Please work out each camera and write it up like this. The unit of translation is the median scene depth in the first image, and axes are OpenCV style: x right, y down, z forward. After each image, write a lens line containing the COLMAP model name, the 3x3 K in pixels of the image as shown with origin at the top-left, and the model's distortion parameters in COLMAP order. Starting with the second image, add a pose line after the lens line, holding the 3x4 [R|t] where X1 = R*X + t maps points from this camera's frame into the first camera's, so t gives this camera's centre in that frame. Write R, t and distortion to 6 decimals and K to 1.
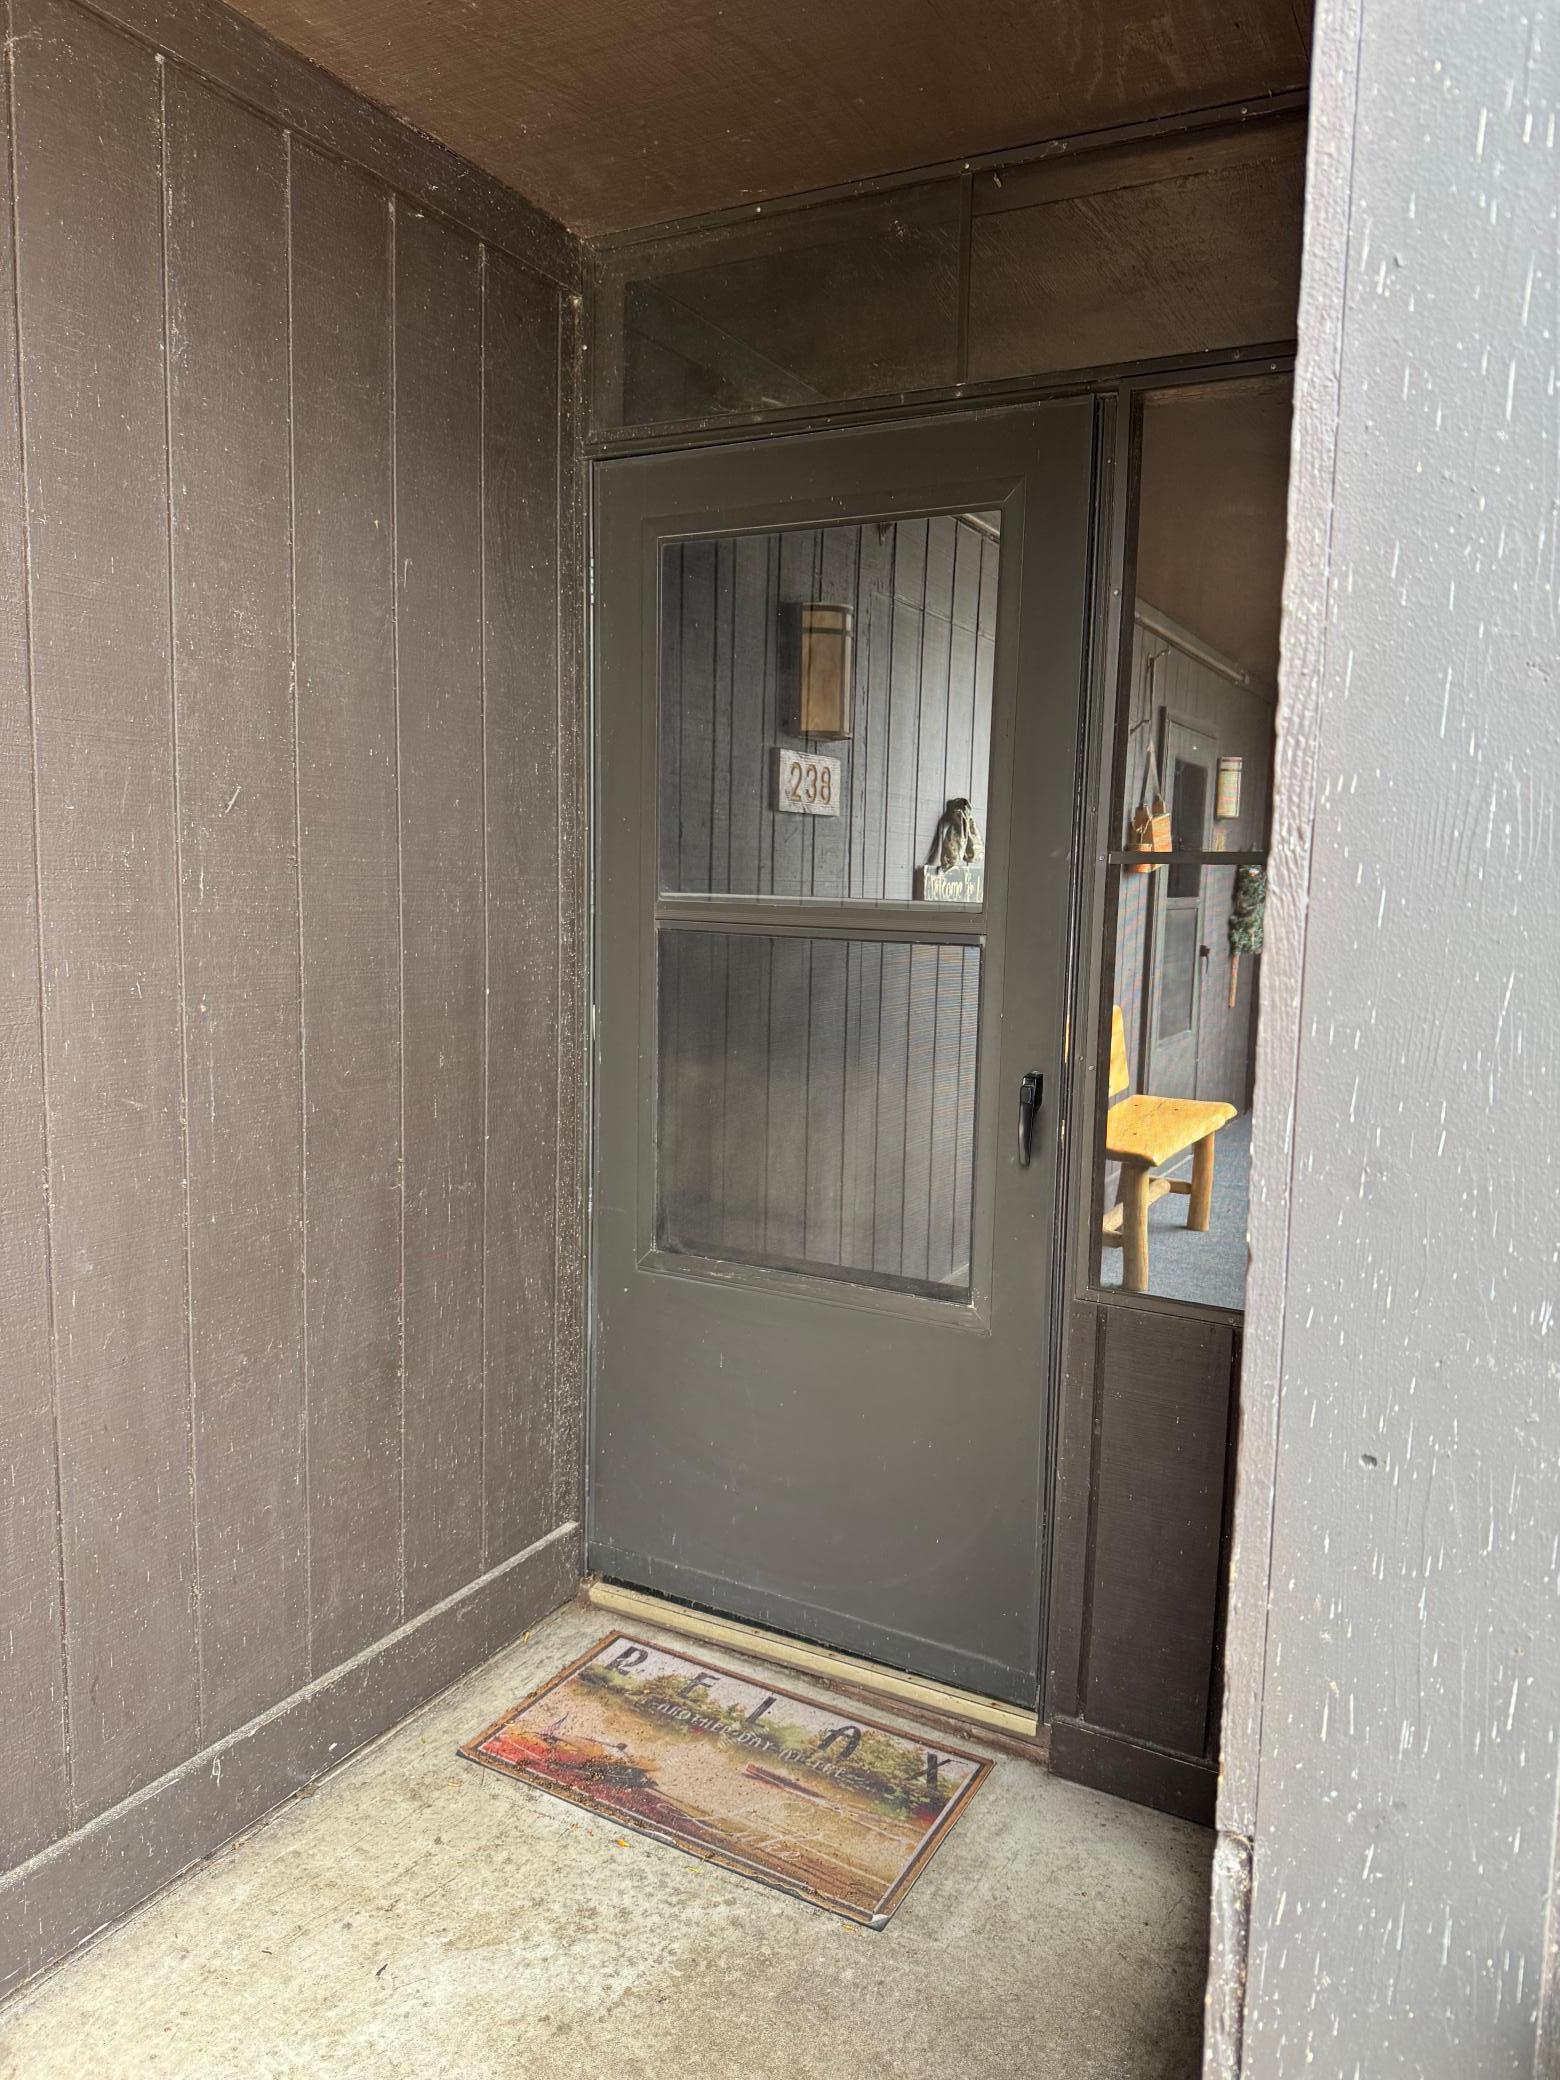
lens RADIAL K [[1450.2, 0, 780.0], [0, 1450.2, 1040.0], [0, 0, 1]] dist [0.191325, 0.001172]
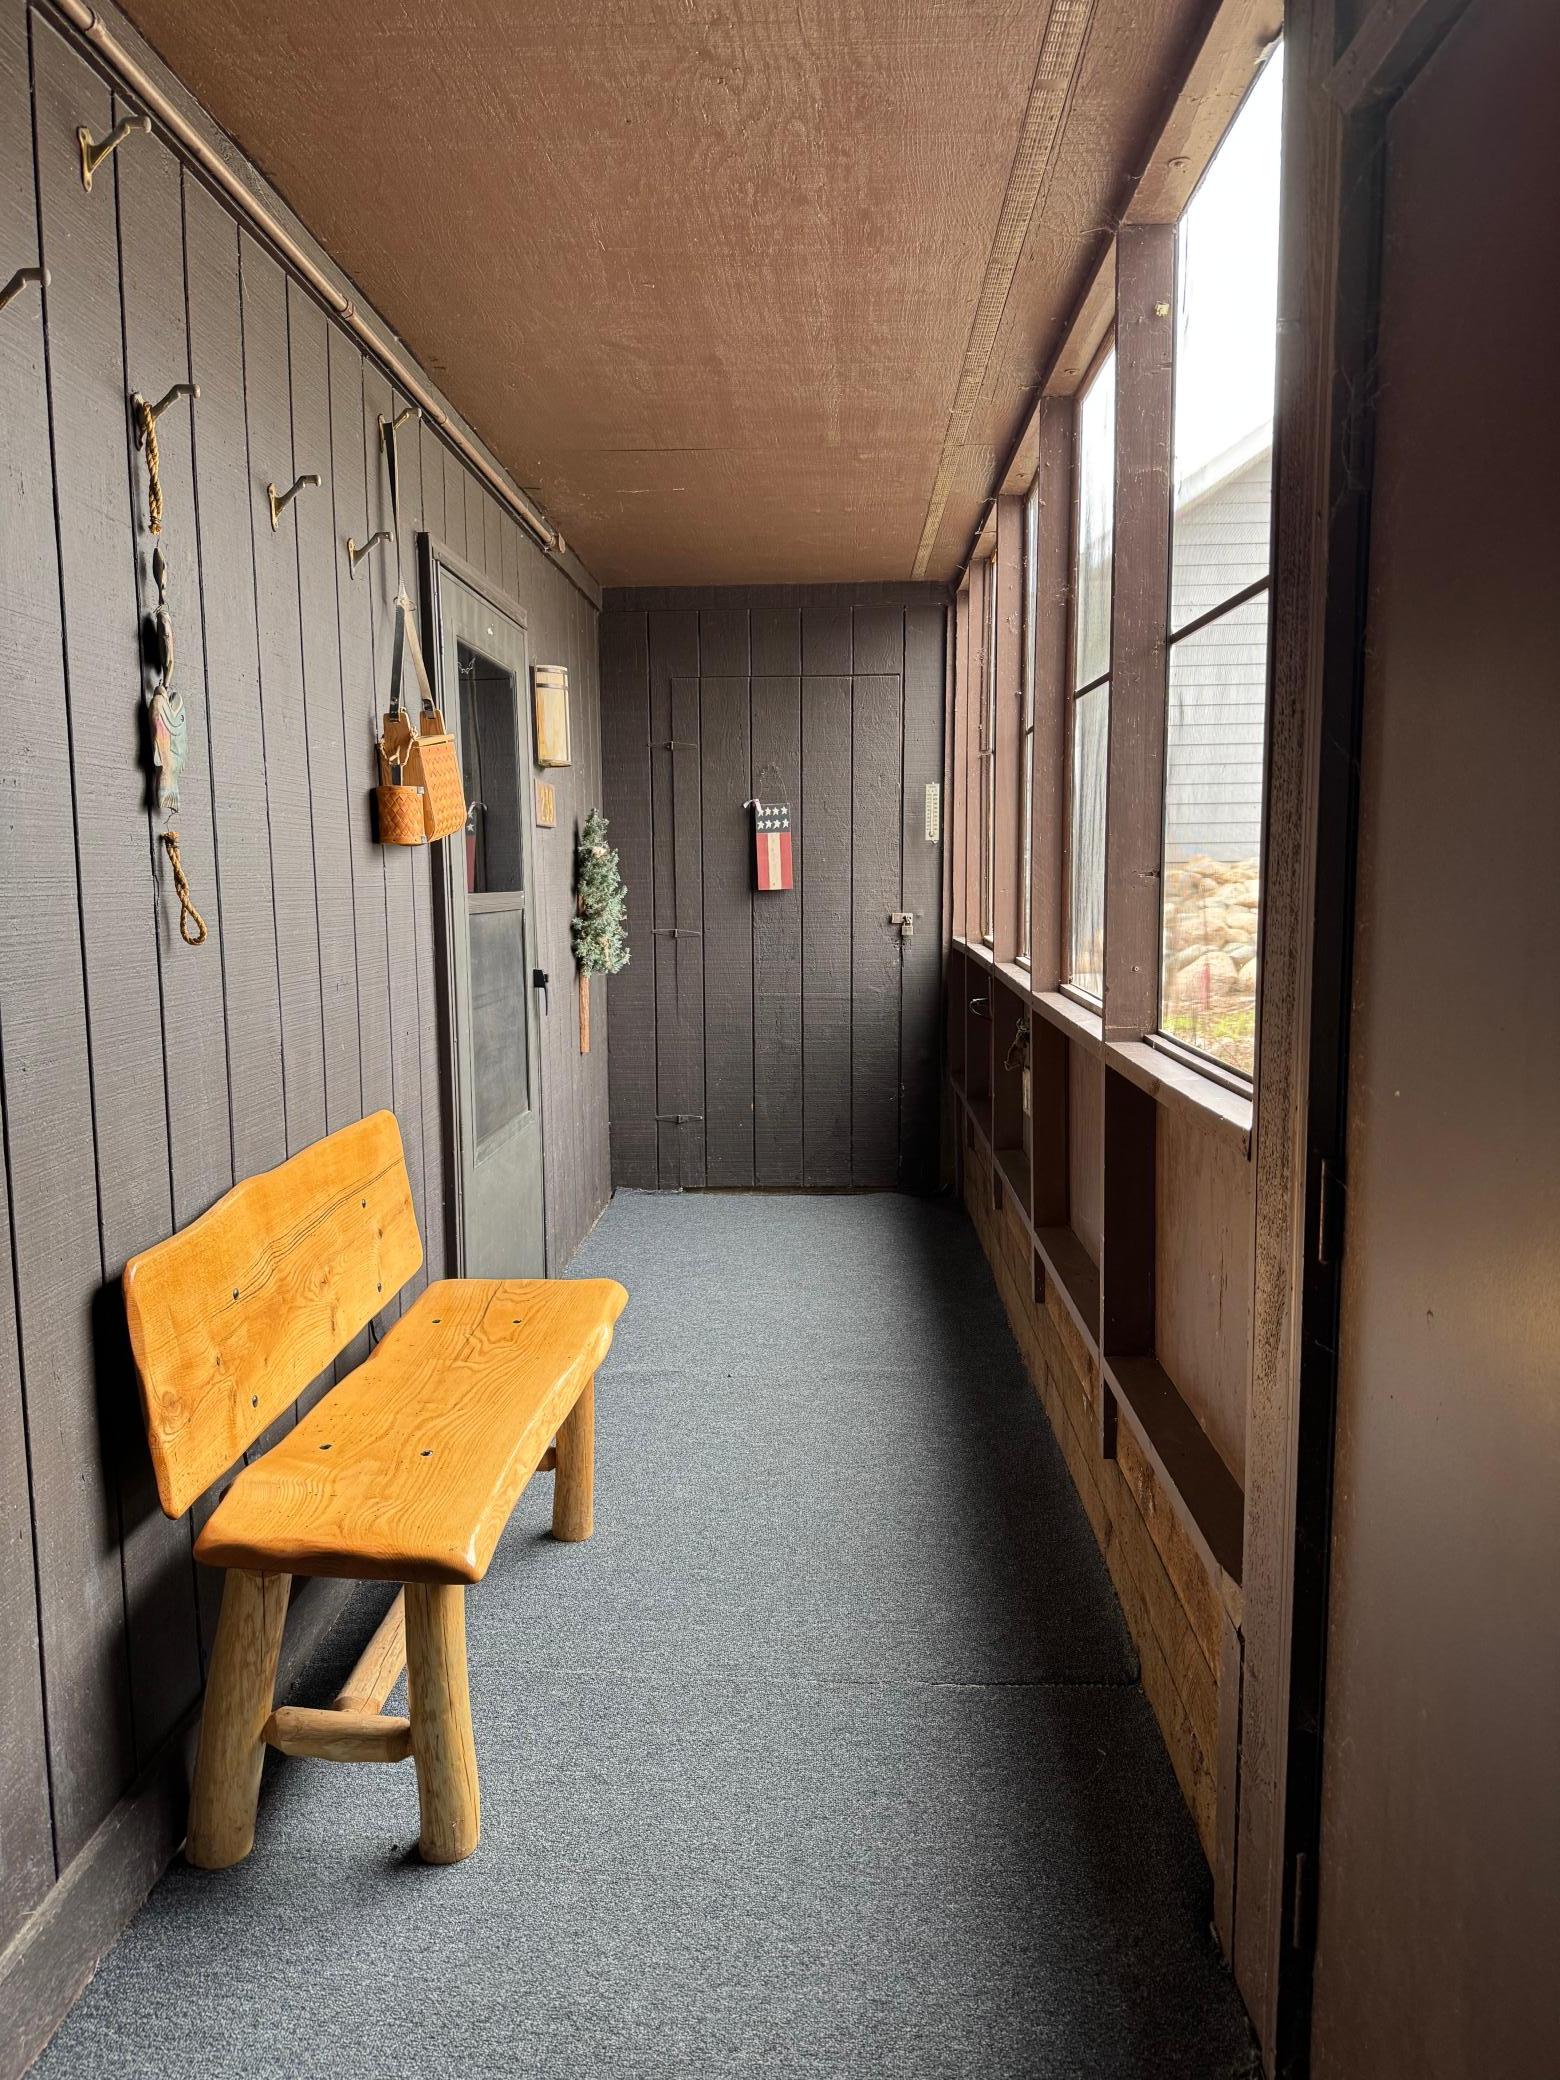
lens RADIAL K [[1392.2, 0, 780.0], [0, 1392.2, 1040.0], [0, 0, 1]] dist [0.002296, 0.003452]
pose [[0.897482, -0.083306, 0.433112, 0.127159], [0.080115, 0.996456, 0.025649, -0.042483], [-0.433714, 0.011680, 0.900975, 0.445009]]
